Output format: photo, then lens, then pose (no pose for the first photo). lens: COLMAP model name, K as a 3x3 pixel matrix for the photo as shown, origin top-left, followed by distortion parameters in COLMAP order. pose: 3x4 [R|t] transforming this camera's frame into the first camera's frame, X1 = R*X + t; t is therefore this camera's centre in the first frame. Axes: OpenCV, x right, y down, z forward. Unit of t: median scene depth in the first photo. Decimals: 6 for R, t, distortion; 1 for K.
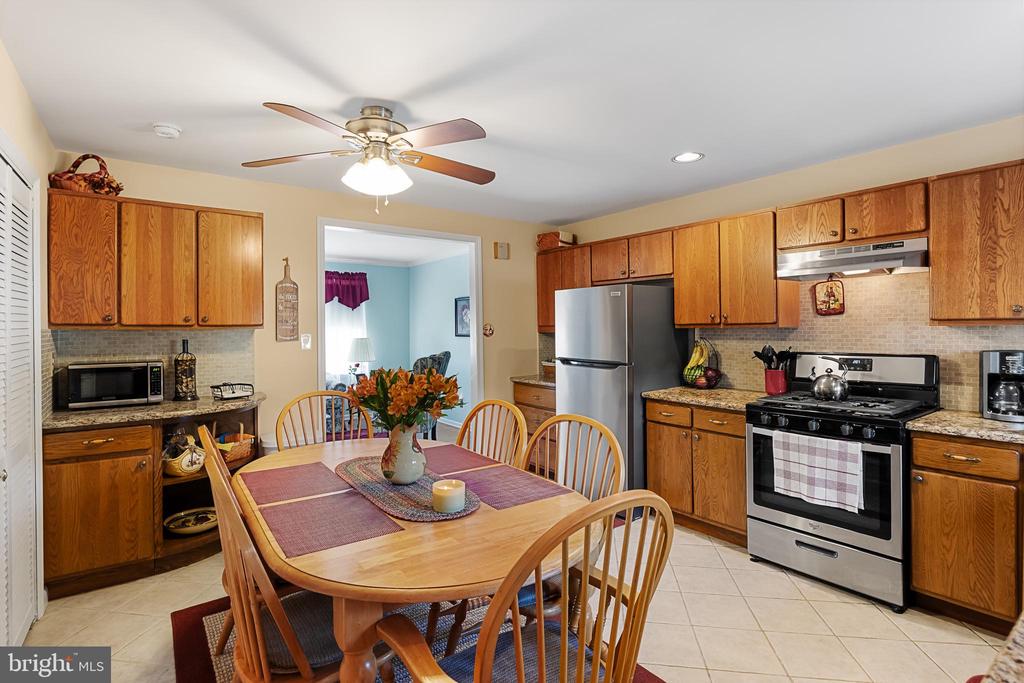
lens RADIAL K [[501.5, 0, 513.1], [0, 501.5, 337.1], [0, 0, 1]] dist [0.000211, 0.000002]
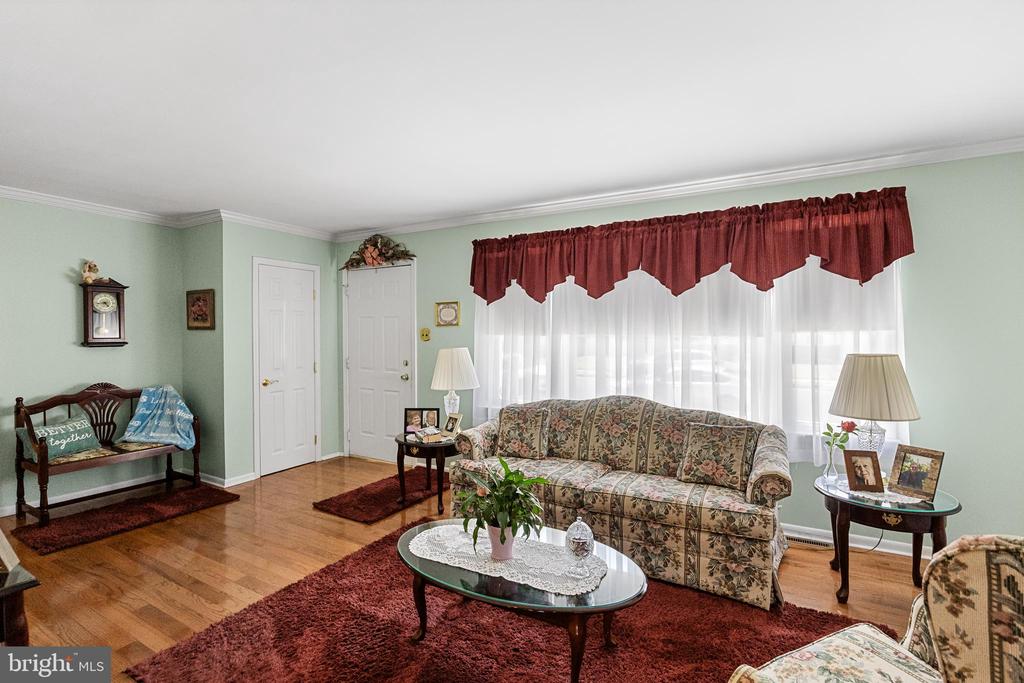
lens RADIAL K [[475.2, 0, 511.5], [0, 475.2, 337.0], [0, 0, 1]] dist [-0.001125, -0.000065]
pose [[0.417454, 0.004341, -0.908688, -0.085815], [-0.001100, 0.999990, 0.004272, -0.012427], [0.908698, -0.000784, 0.417454, 0.581556]]
